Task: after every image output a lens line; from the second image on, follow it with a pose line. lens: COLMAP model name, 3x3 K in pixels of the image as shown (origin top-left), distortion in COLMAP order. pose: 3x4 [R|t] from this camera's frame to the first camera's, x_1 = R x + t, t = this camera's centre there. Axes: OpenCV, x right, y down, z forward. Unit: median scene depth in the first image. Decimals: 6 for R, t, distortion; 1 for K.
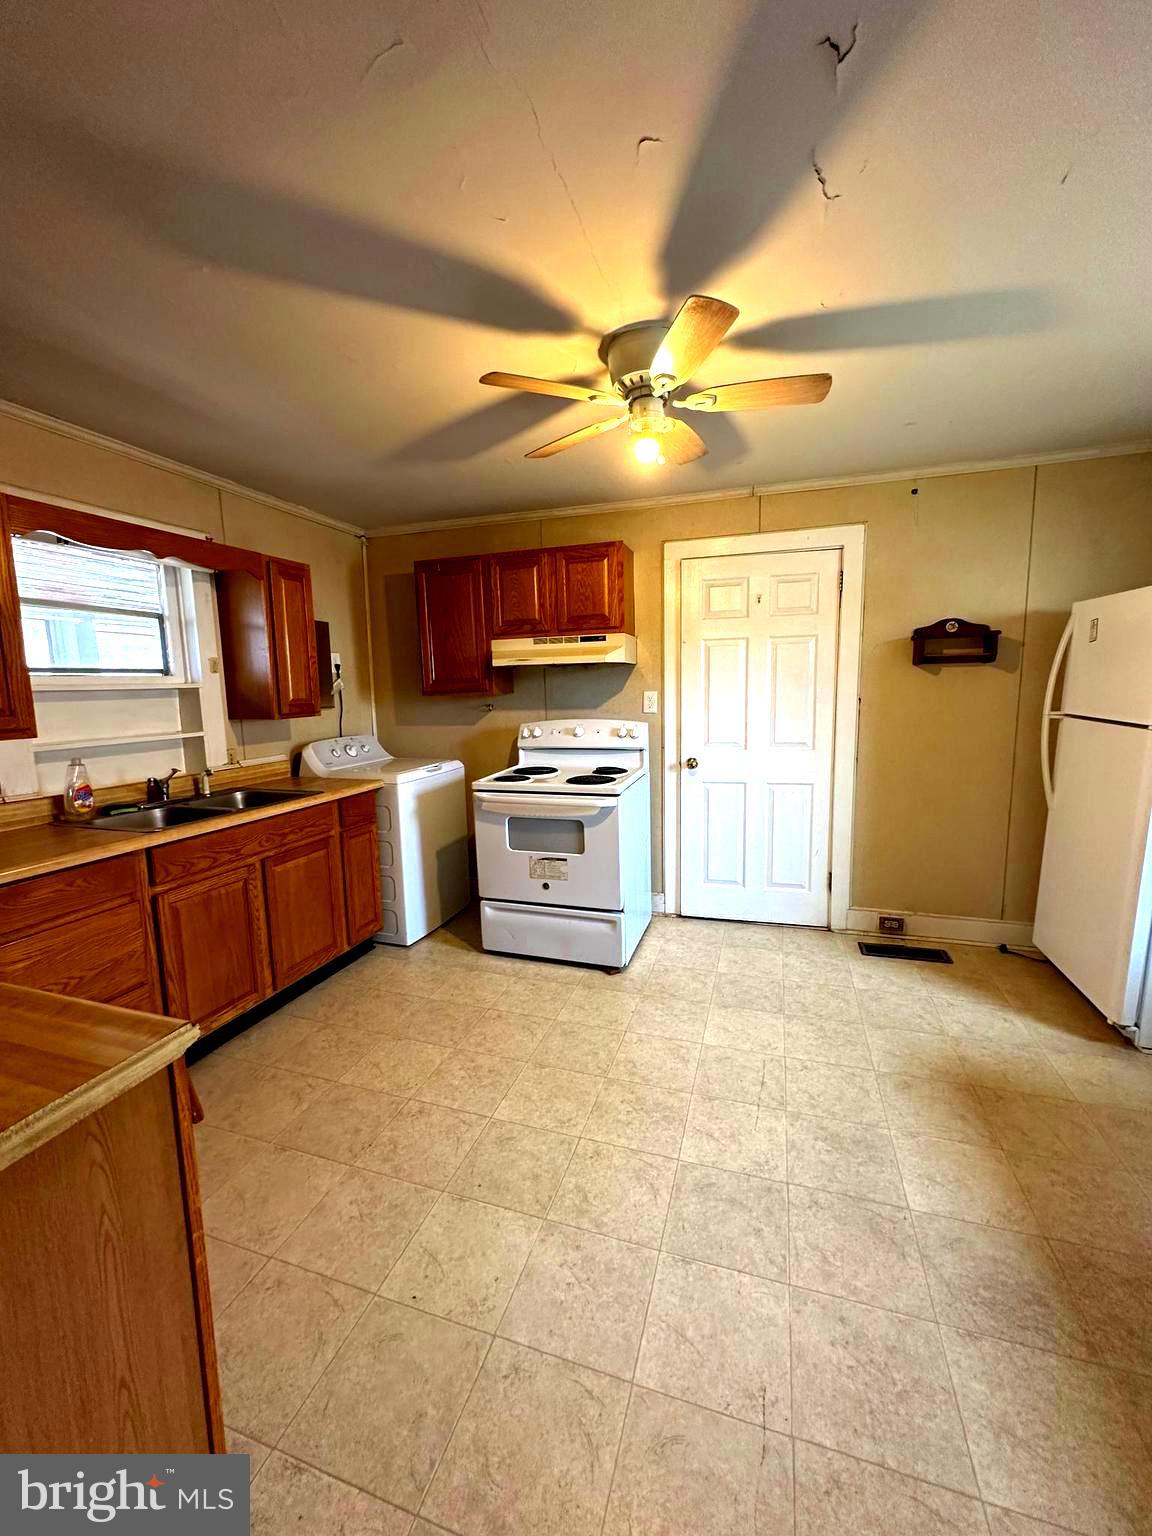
lens RADIAL K [[612.4, 0, 578.0], [0, 612.4, 765.9], [0, 0, 1]] dist [0.001195, 0.000371]
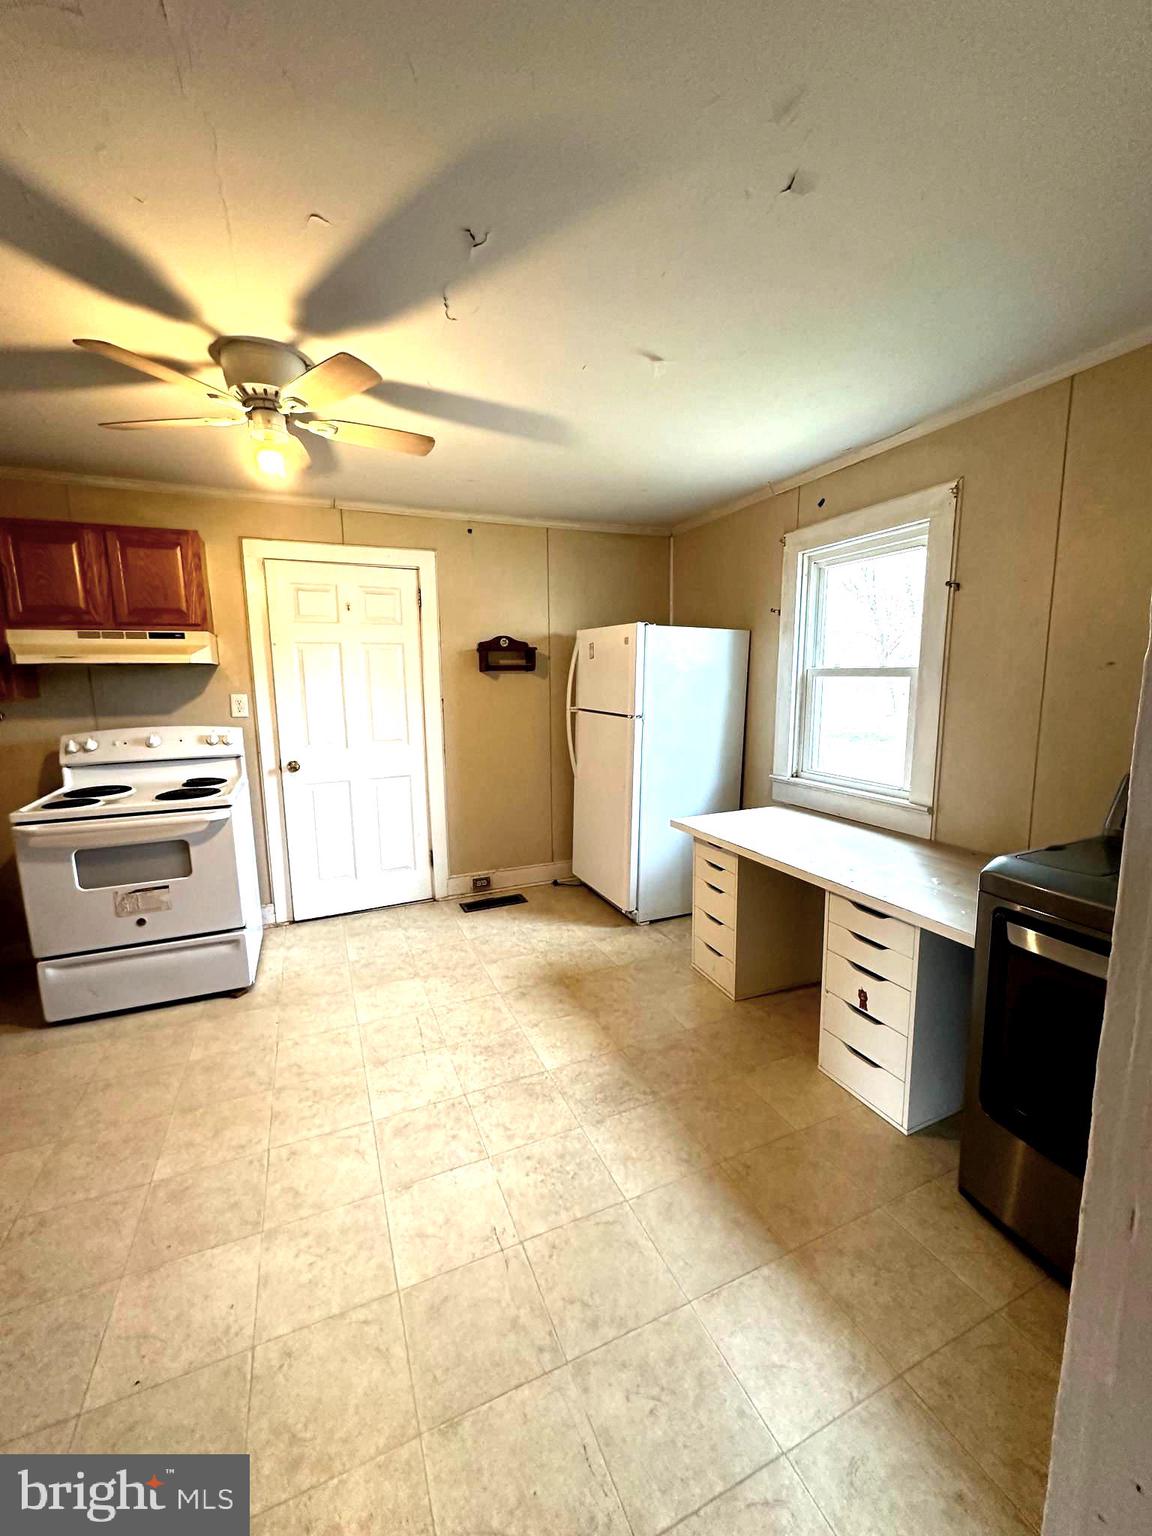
lens RADIAL K [[612.4, 0, 572.3], [0, 612.4, 765.6], [0, 0, 1]] dist [0.001195, 0.000371]
pose [[0.752771, -0.084919, 0.652783, -0.150370], [0.082614, 0.995991, 0.034299, -0.002697], [-0.653078, 0.028109, 0.756768, -0.058301]]
